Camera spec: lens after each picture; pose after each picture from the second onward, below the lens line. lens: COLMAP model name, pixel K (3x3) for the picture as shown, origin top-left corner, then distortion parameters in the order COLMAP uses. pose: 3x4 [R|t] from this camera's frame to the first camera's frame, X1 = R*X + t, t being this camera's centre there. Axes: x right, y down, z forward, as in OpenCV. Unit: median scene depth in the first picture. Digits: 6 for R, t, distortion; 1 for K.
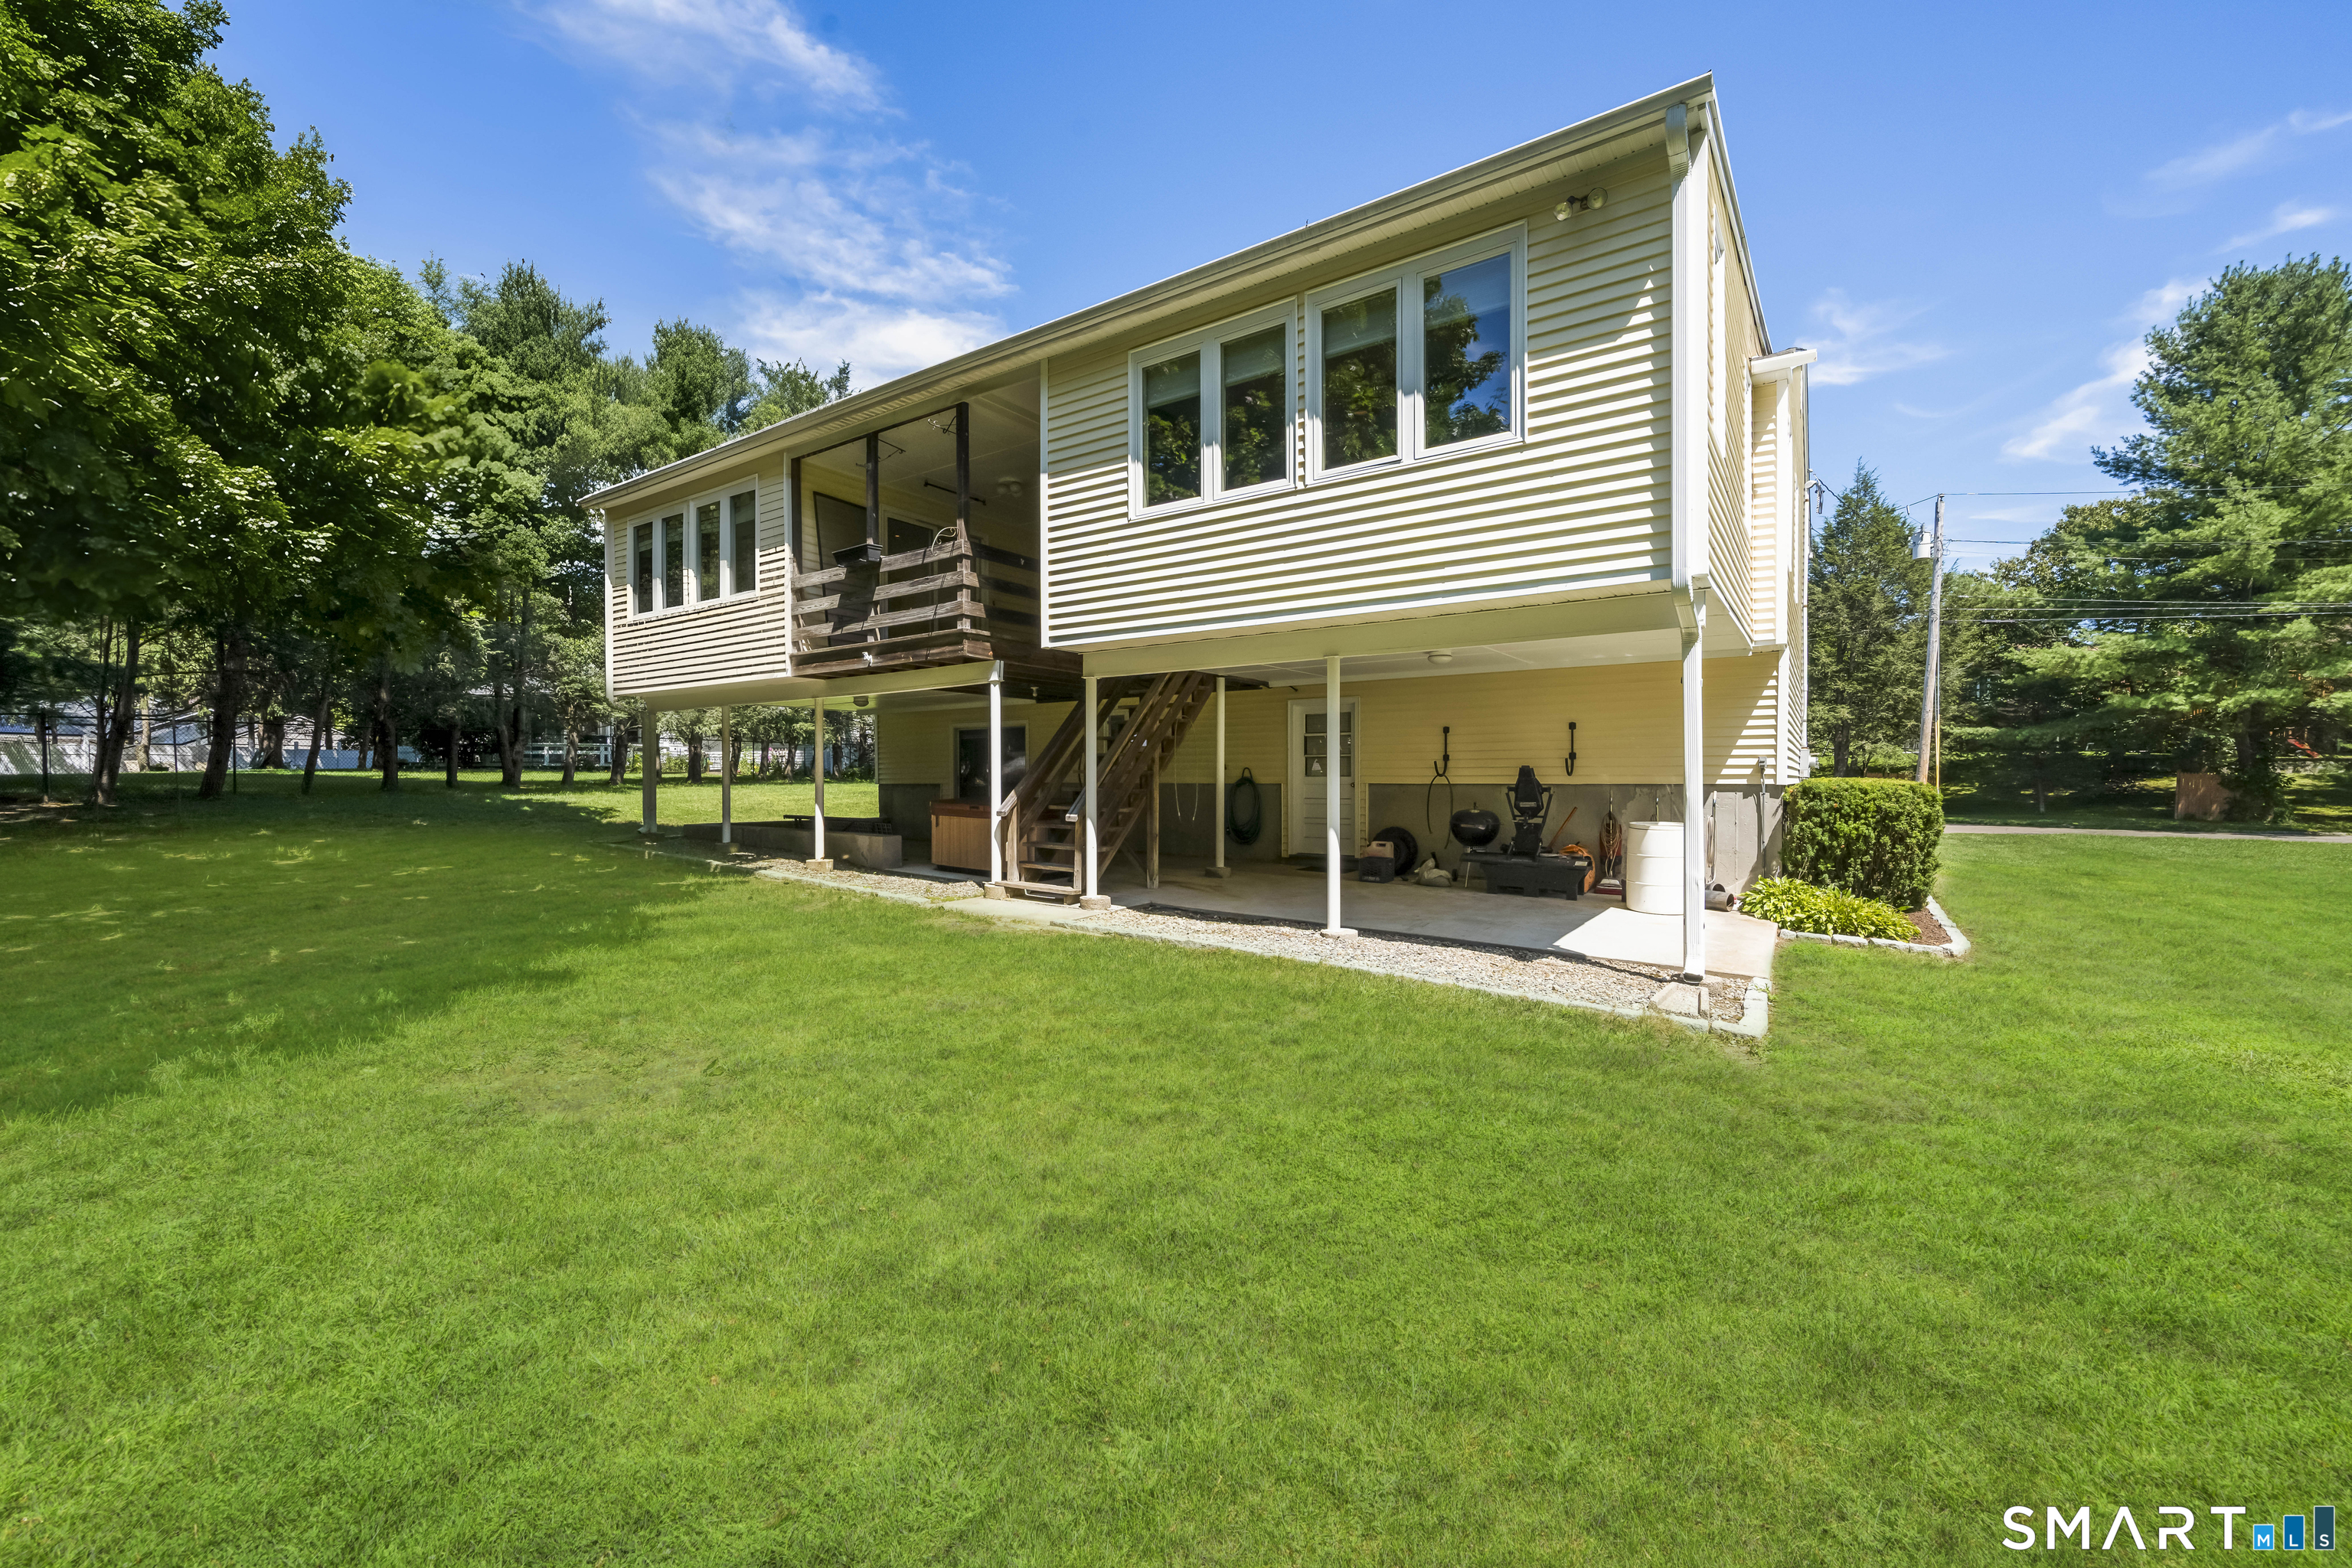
lens RADIAL K [[942.3, 0, 1186.0], [0, 942.3, 793.8], [0, 0, 1]] dist [-0.002241, -0.000080]
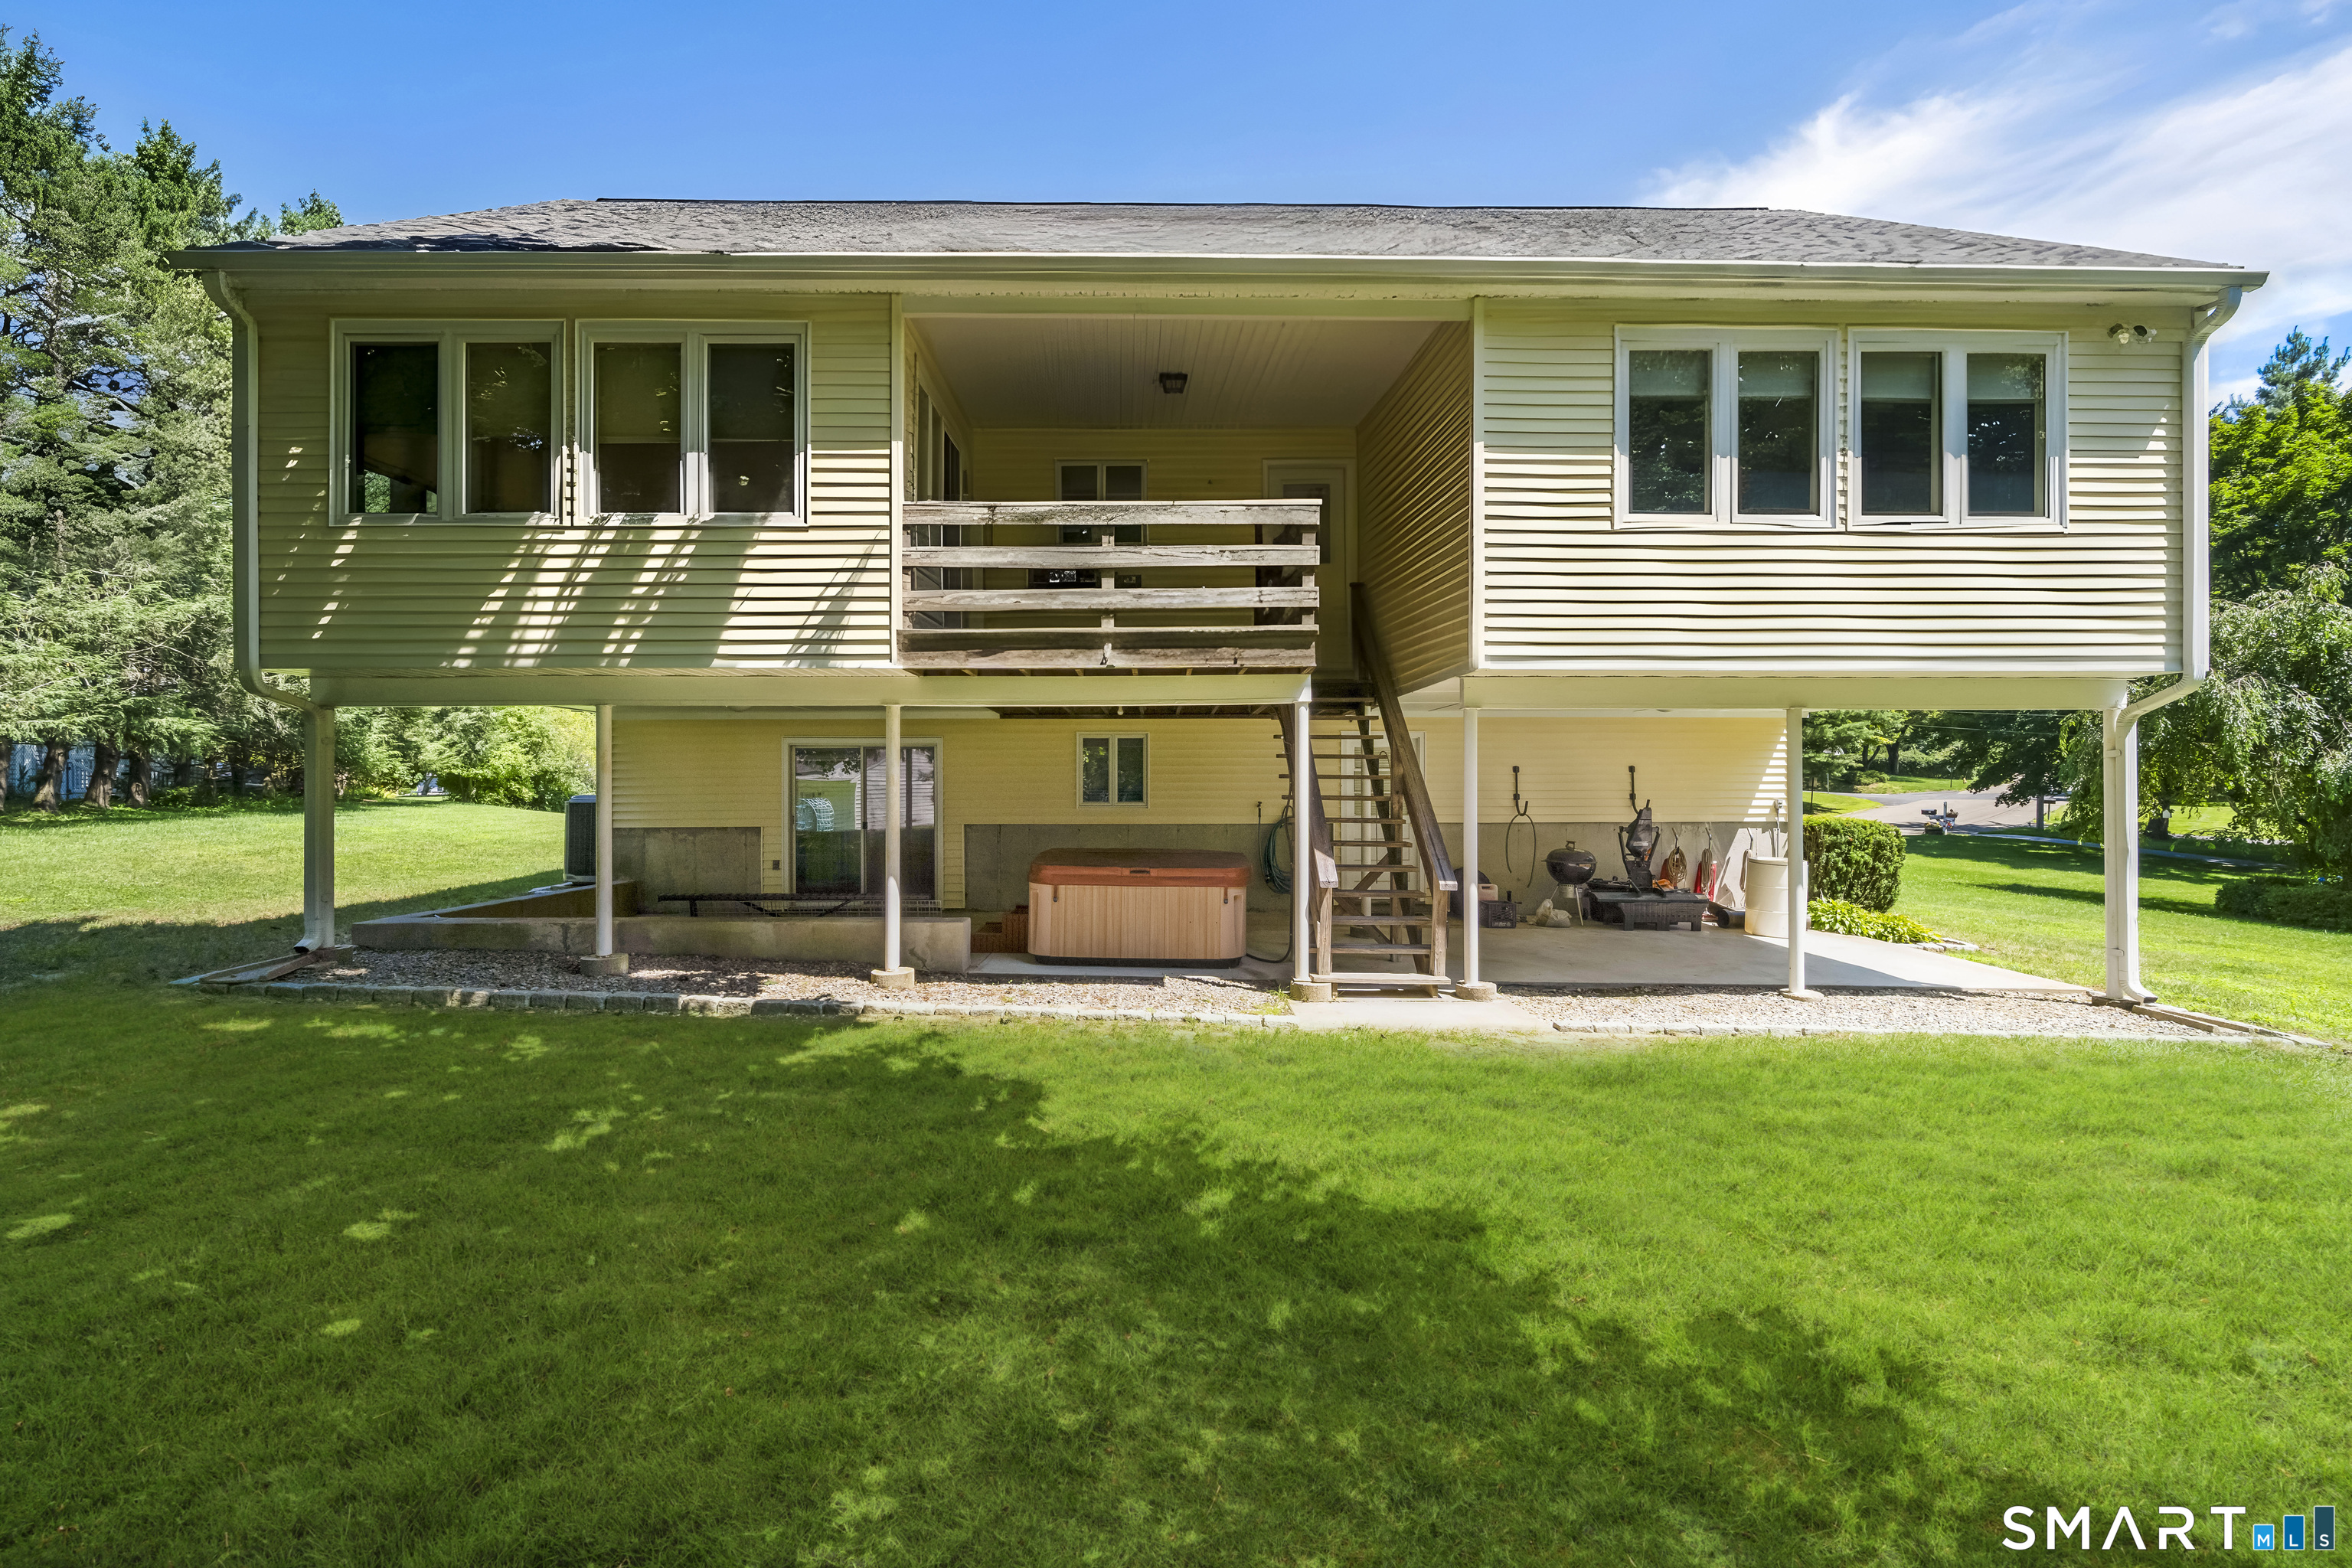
lens RADIAL K [[942.3, 0, 1179.1], [0, 942.3, 778.9], [0, 0, 1]] dist [-0.002241, -0.000080]
pose [[0.802988, 0.006191, 0.595963, -0.793047], [0.012191, 0.999566, -0.026810, -0.045983], [-0.595870, 0.028794, 0.802564, 0.524999]]
